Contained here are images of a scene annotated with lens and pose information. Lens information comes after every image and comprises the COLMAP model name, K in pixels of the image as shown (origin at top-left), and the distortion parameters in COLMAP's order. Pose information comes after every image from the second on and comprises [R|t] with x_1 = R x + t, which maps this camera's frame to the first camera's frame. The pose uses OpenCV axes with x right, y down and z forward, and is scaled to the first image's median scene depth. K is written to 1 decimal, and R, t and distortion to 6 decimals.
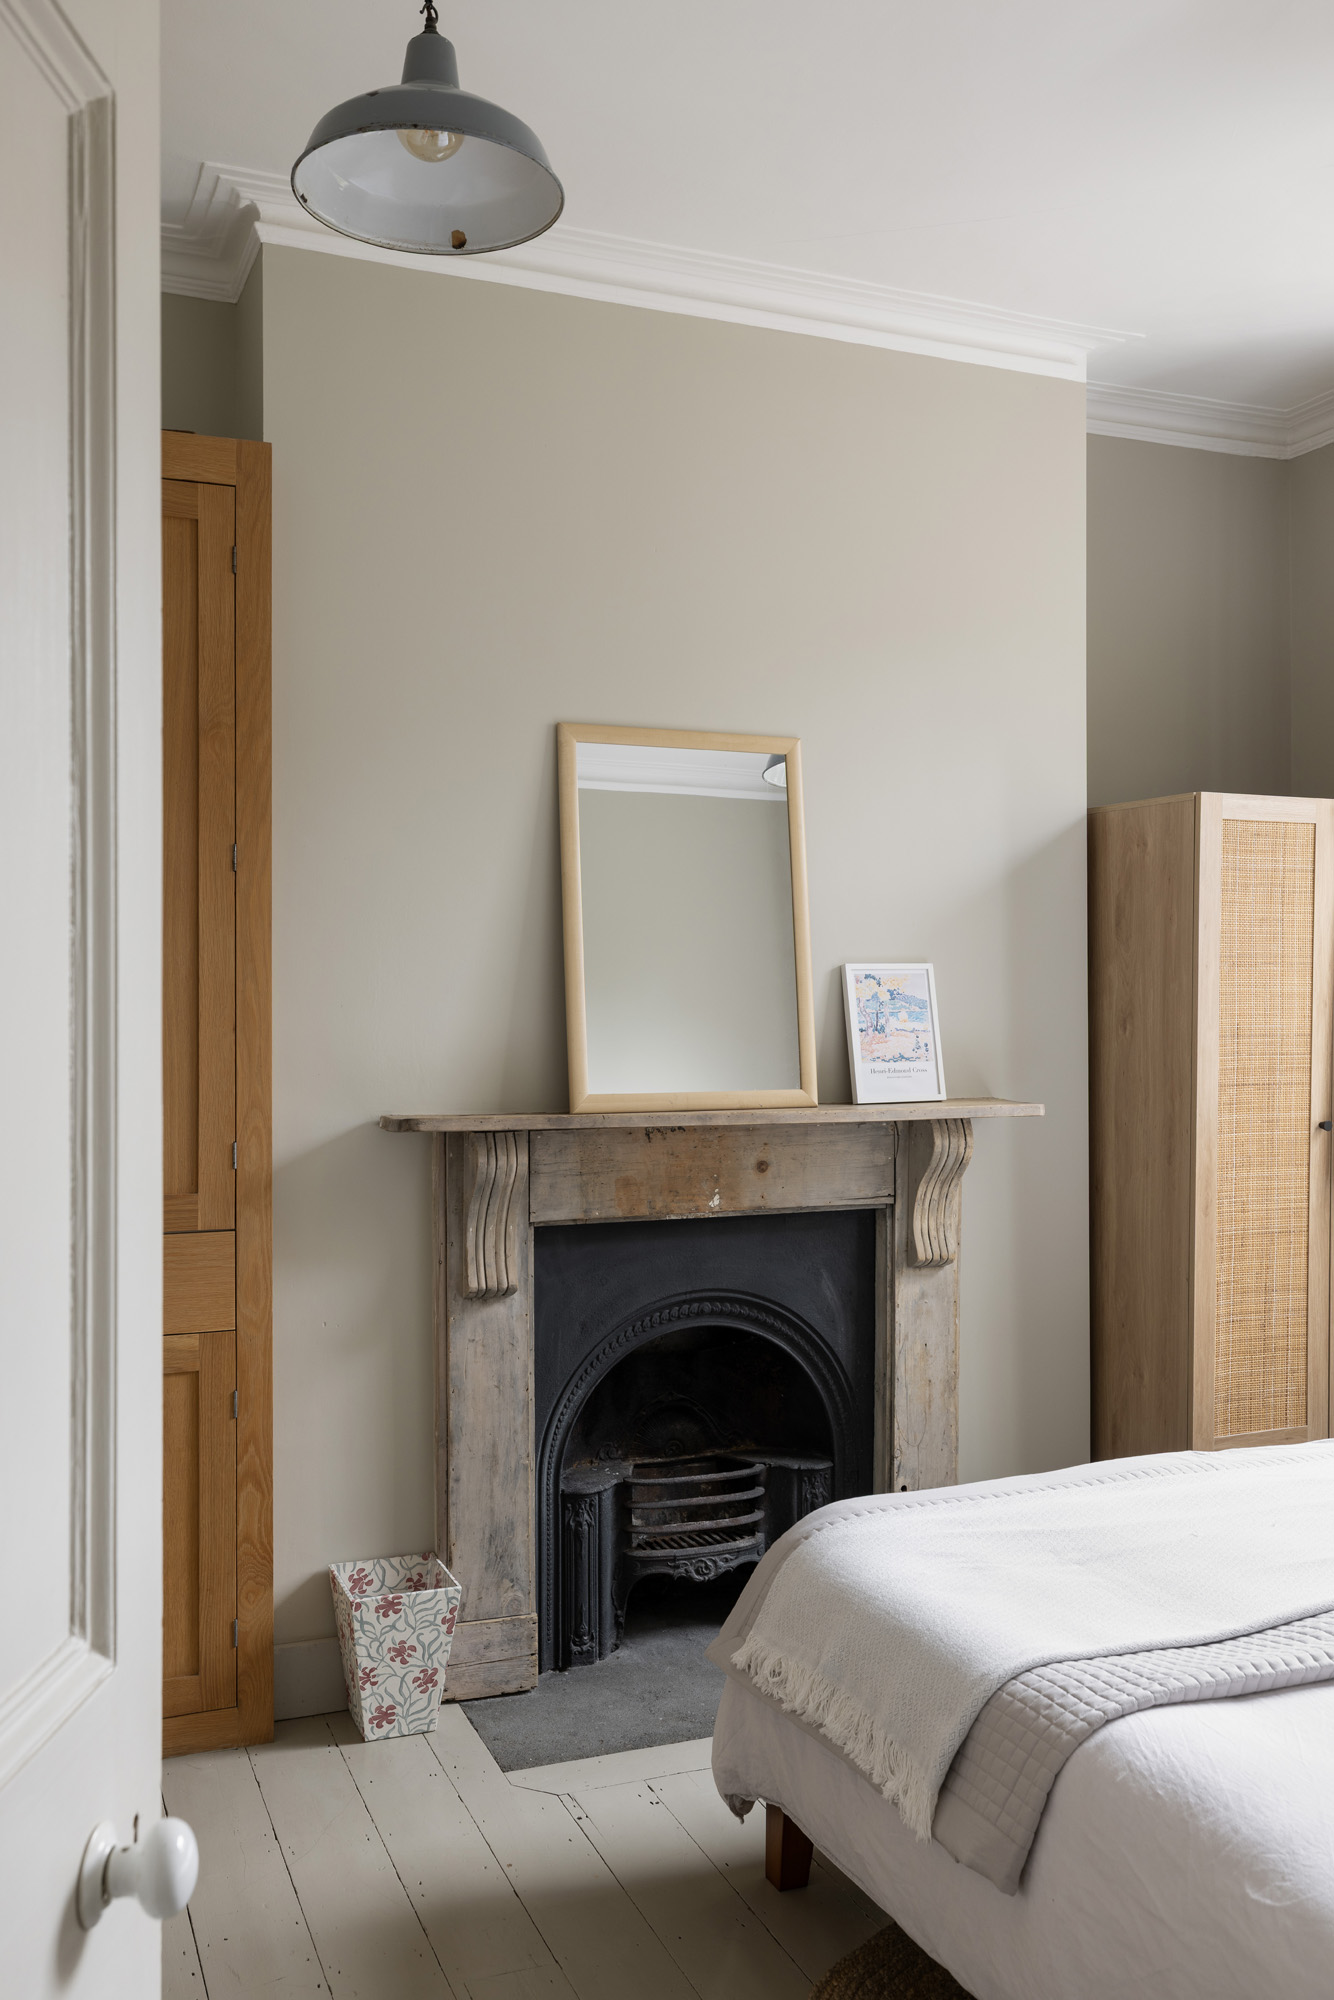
lens RADIAL K [[1691.4, 0, 667.0], [0, 1691.4, 1000.0], [0, 0, 1]] dist [-0.010617, -0.002870]
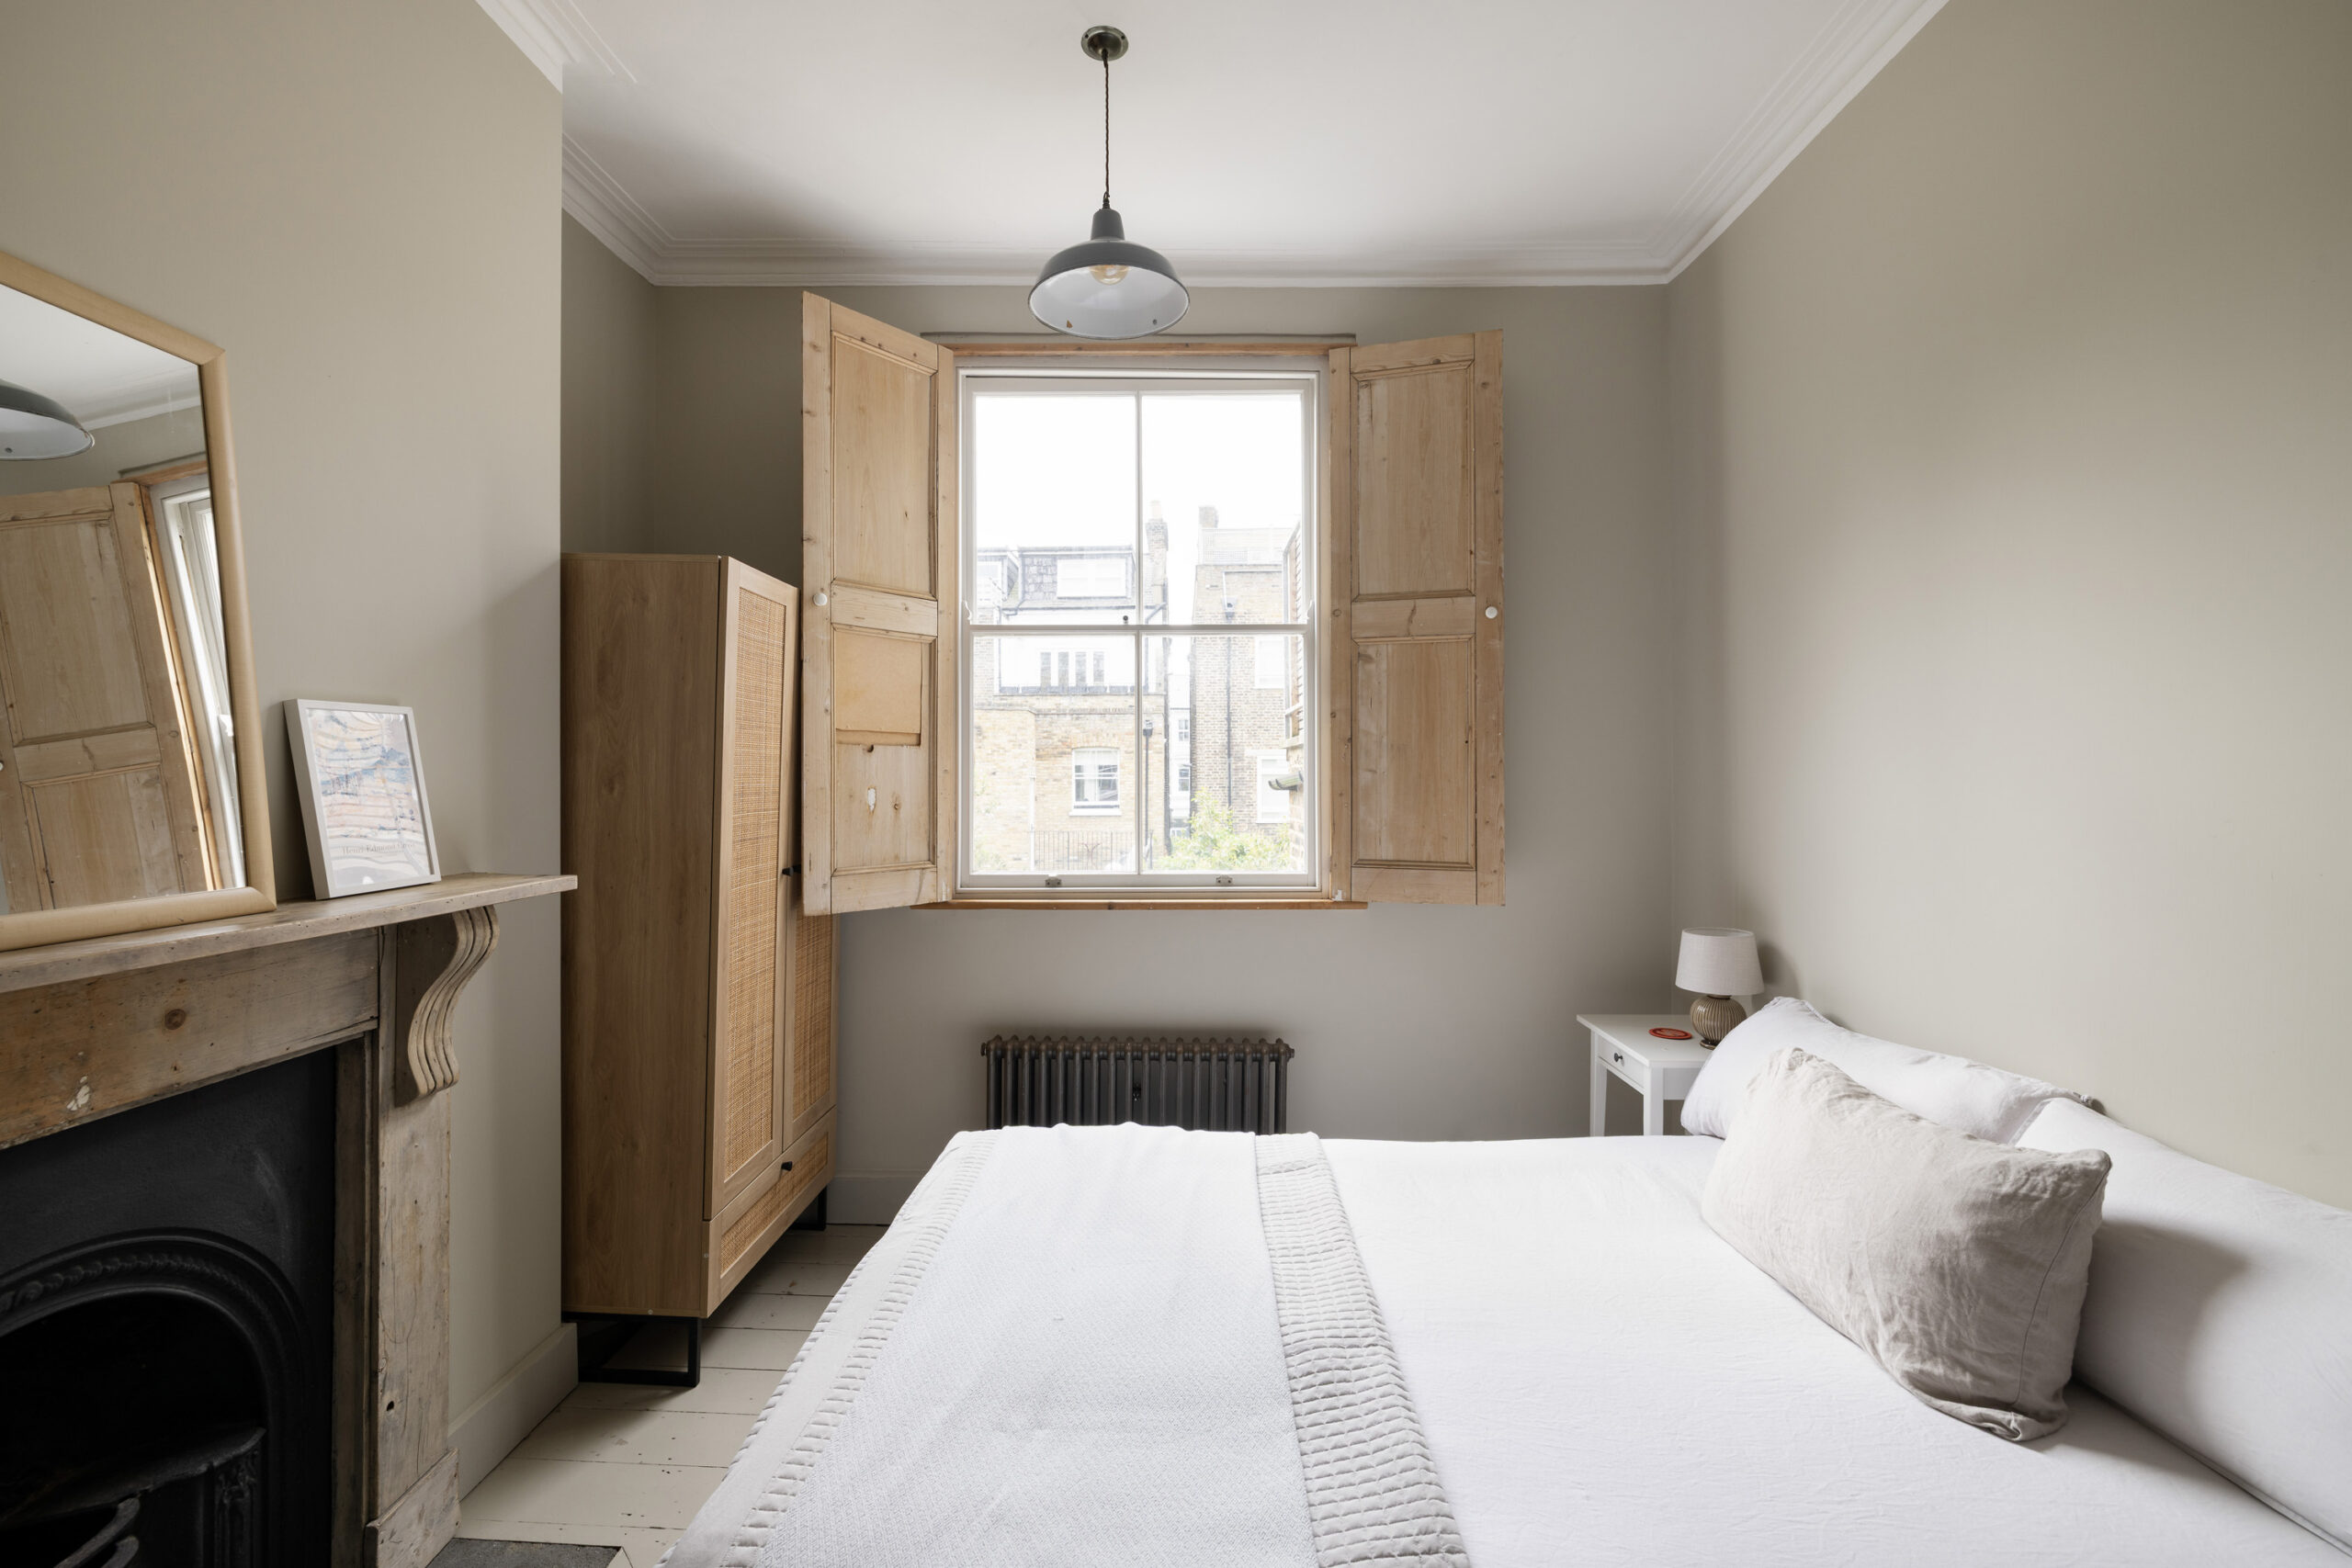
lens RADIAL K [[995.2, 0, 1171.8], [0, 995.2, 772.1], [0, 0, 1]] dist [0.002818, -0.000564]
pose [[0.406183, 0.004777, 0.913779, -0.123731], [-0.006962, 0.999973, -0.002133, 0.006853], [-0.913765, -0.005495, 0.406205, 0.505050]]
